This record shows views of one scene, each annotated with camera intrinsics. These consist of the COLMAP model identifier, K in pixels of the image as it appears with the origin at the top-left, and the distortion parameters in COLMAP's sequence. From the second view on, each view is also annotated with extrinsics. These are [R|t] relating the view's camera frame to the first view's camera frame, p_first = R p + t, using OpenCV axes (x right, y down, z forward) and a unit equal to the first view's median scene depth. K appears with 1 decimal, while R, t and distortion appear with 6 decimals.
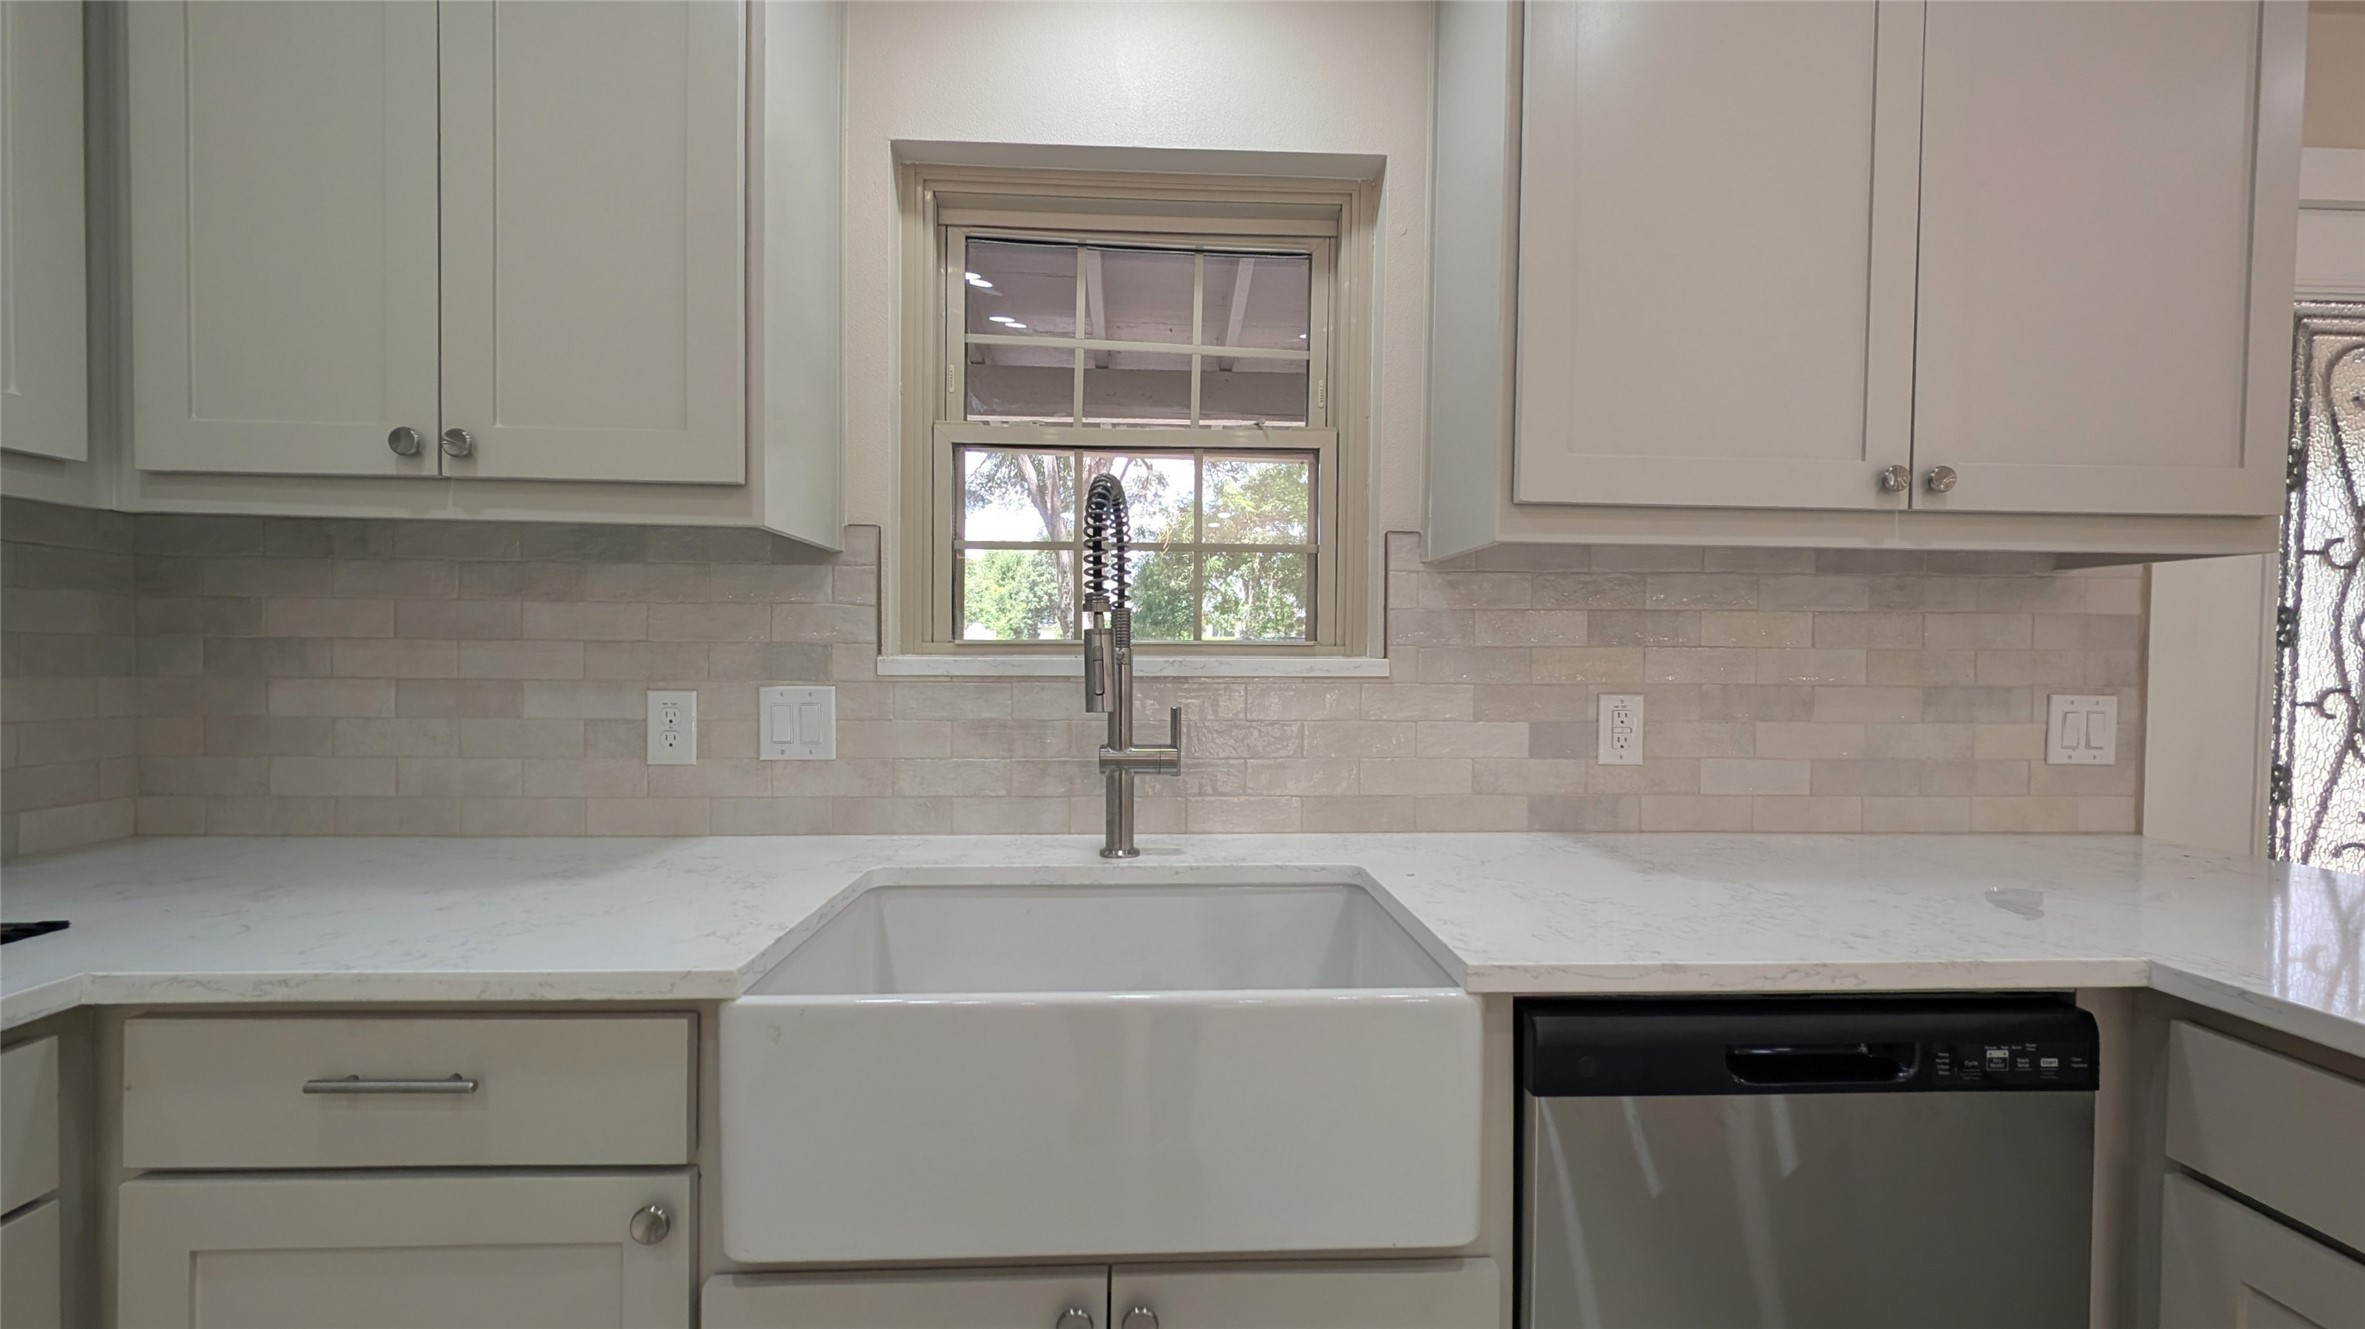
lens RADIAL K [[856.5, 0, 1182.1], [0, 856.5, 668.6], [0, 0, 1]] dist [0.008596, -0.003574]
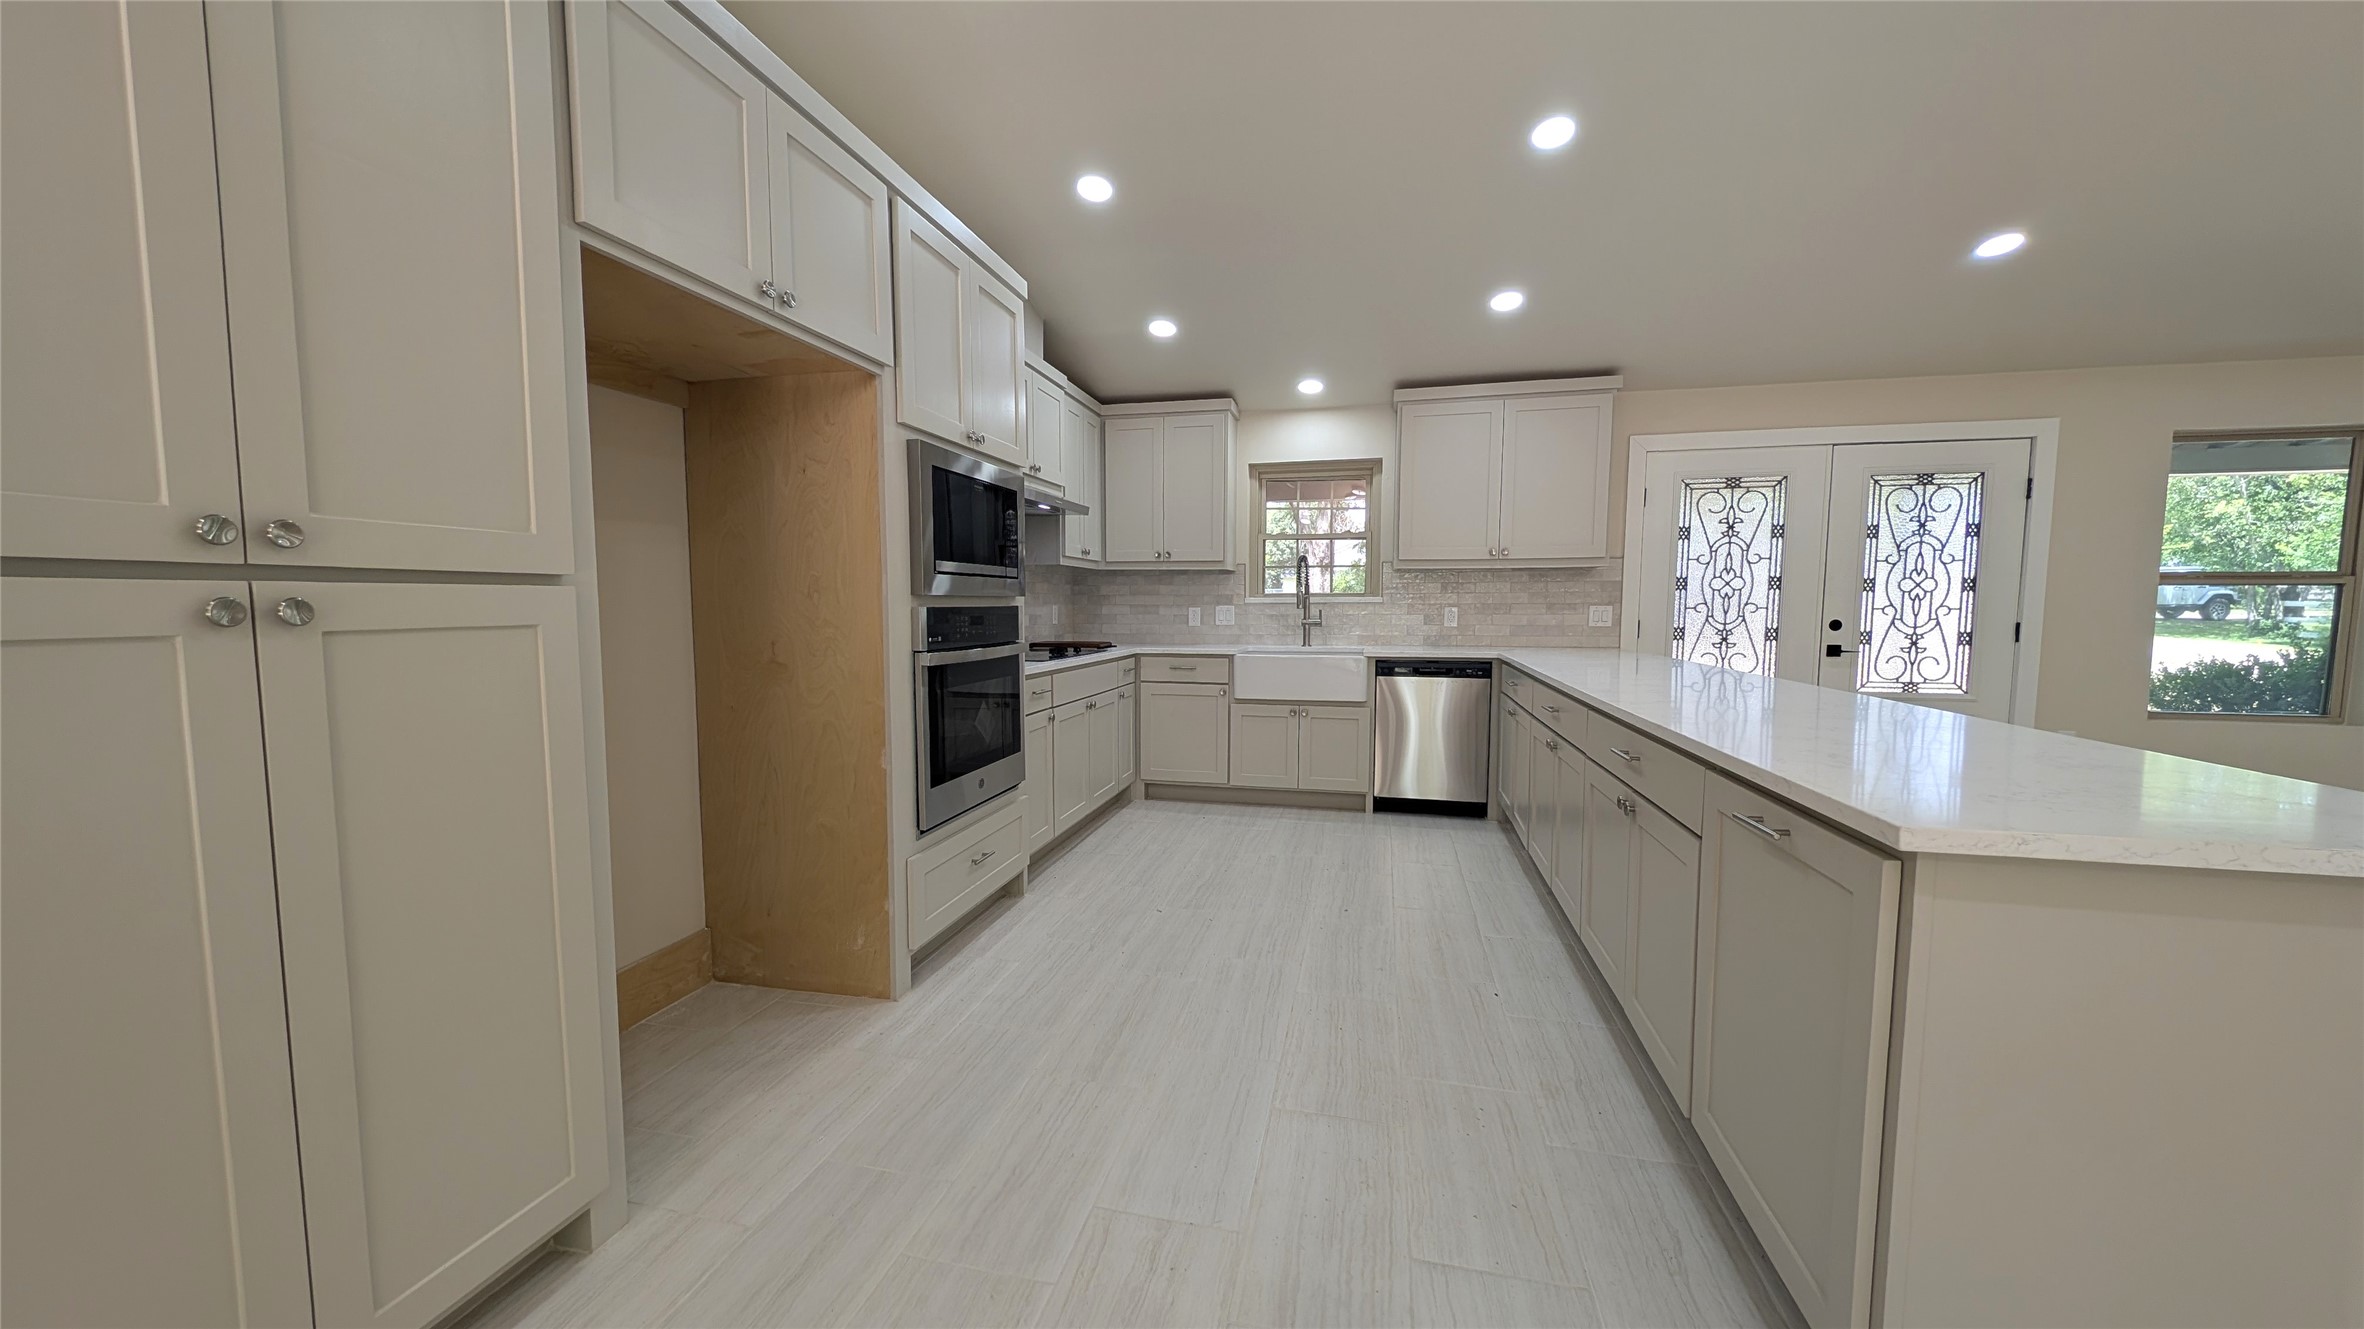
lens RADIAL K [[845.8, 0, 1191.4], [0, 845.8, 669.3], [0, 0, 1]] dist [0.027609, -0.012323]
pose [[0.965621, 0.011174, -0.259714, 0.406374], [0.005236, 0.998037, 0.062407, 0.066737], [0.259902, -0.061622, 0.963667, -2.758208]]
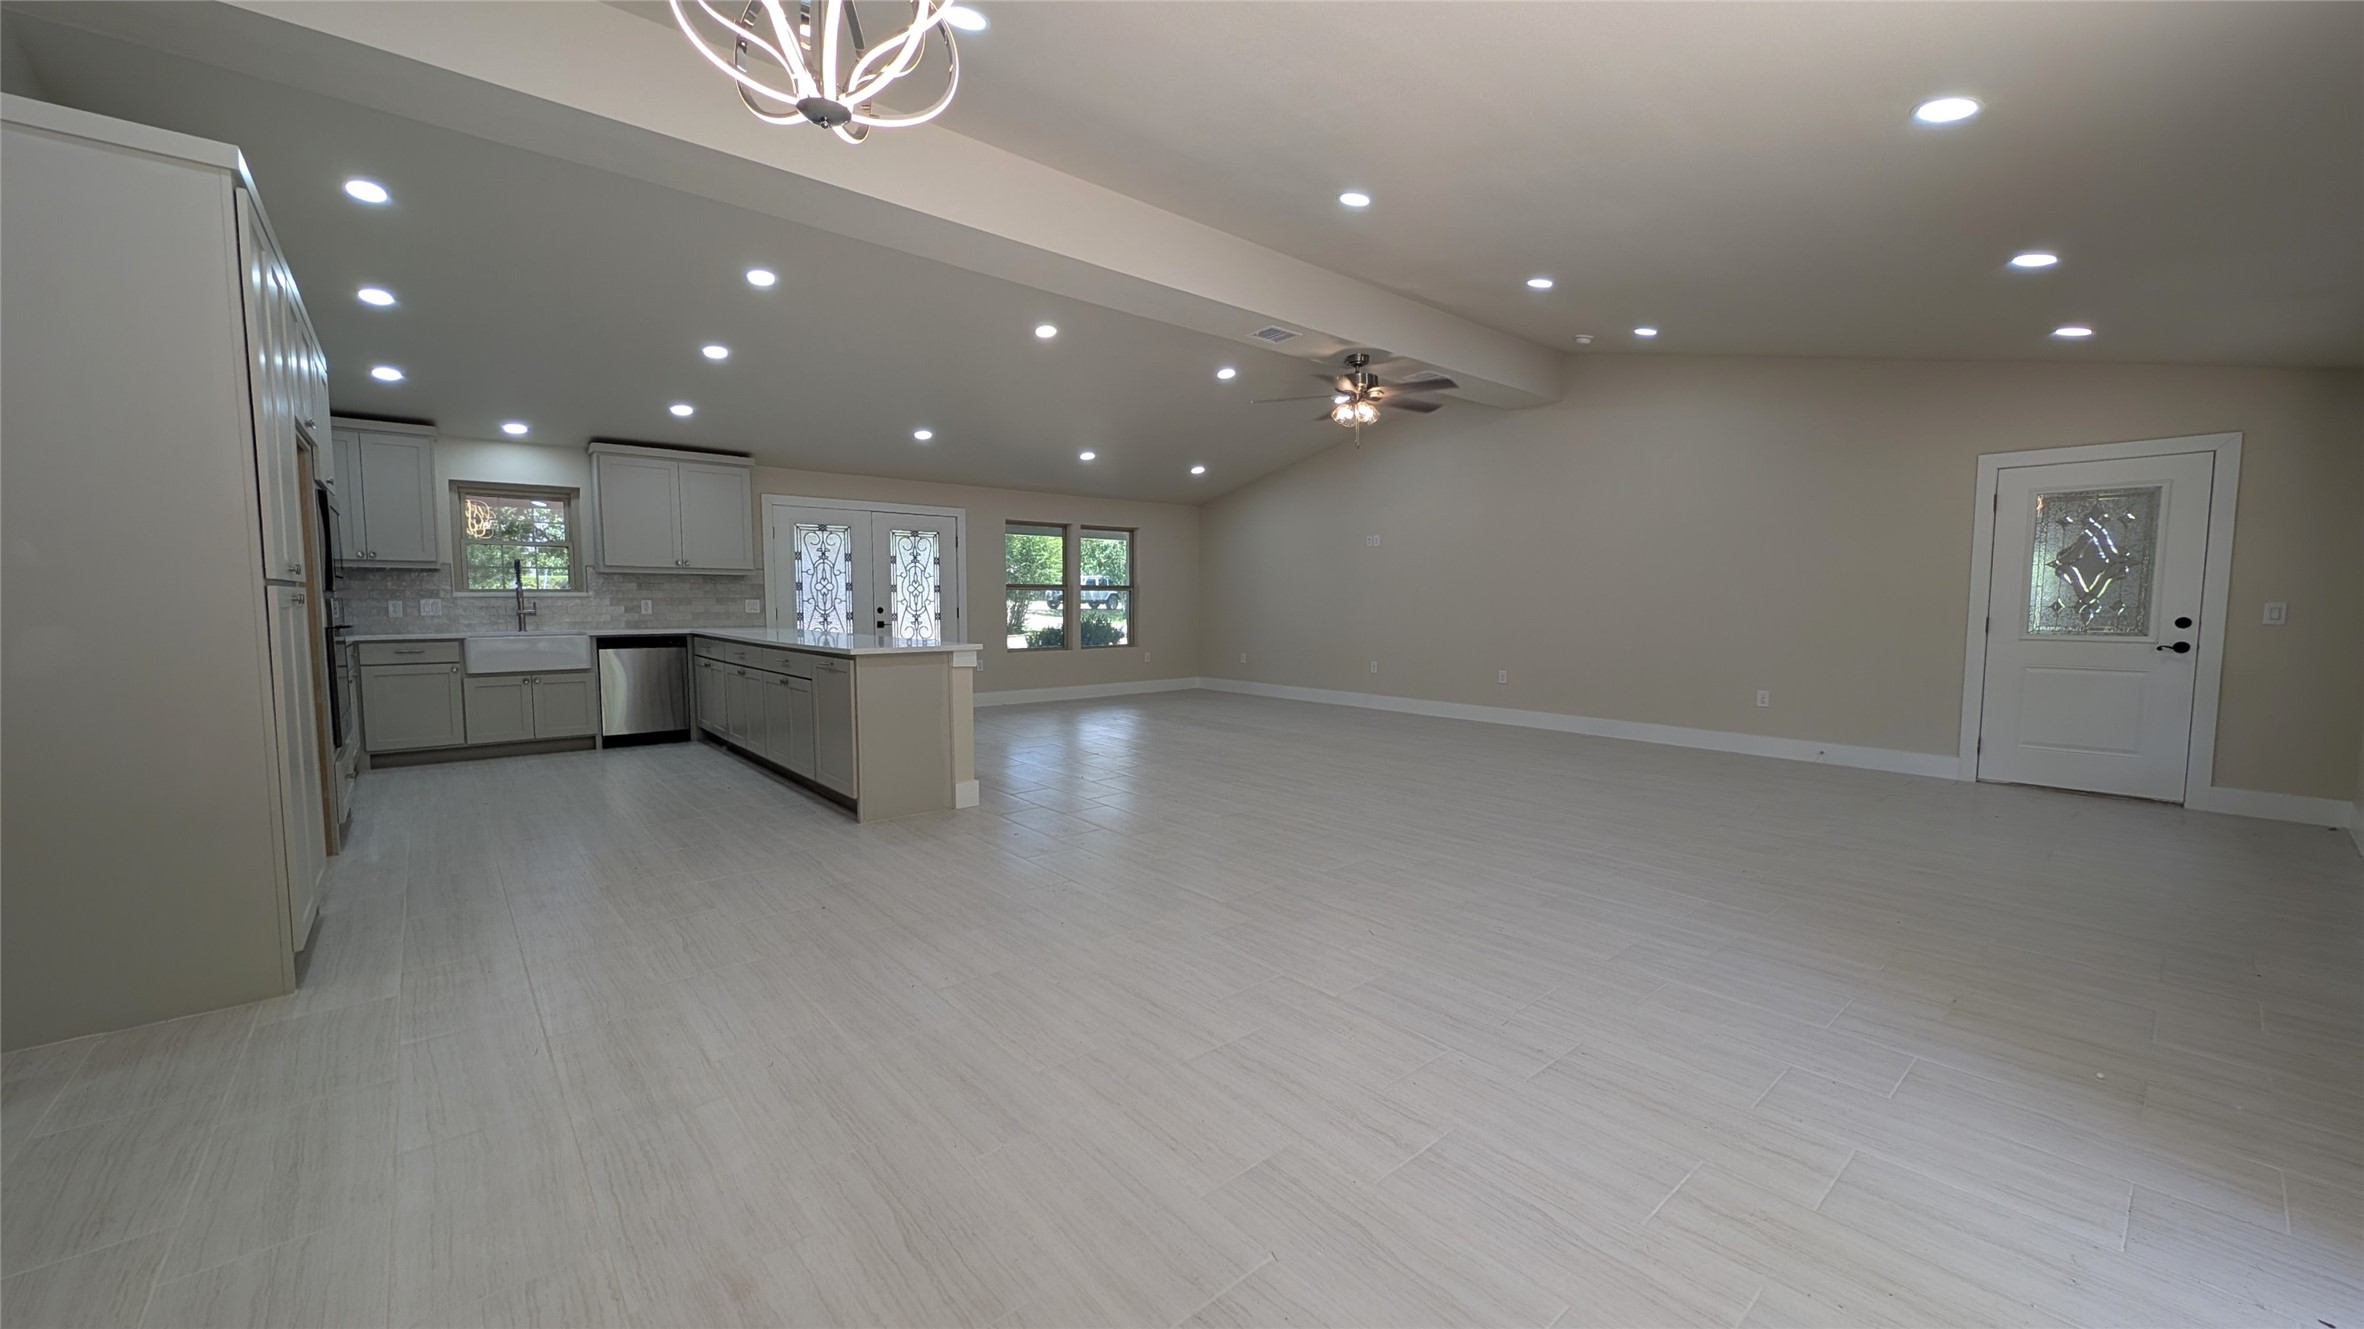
lens RADIAL K [[894.2, 0, 1183.1], [0, 894.2, 669.0], [0, 0, 1]] dist [0.018031, -0.011891]
pose [[0.789759, -0.056723, 0.610789, -0.233507], [0.014897, 0.997195, 0.073347, 0.097108], [-0.613236, -0.048828, 0.788389, -5.181751]]
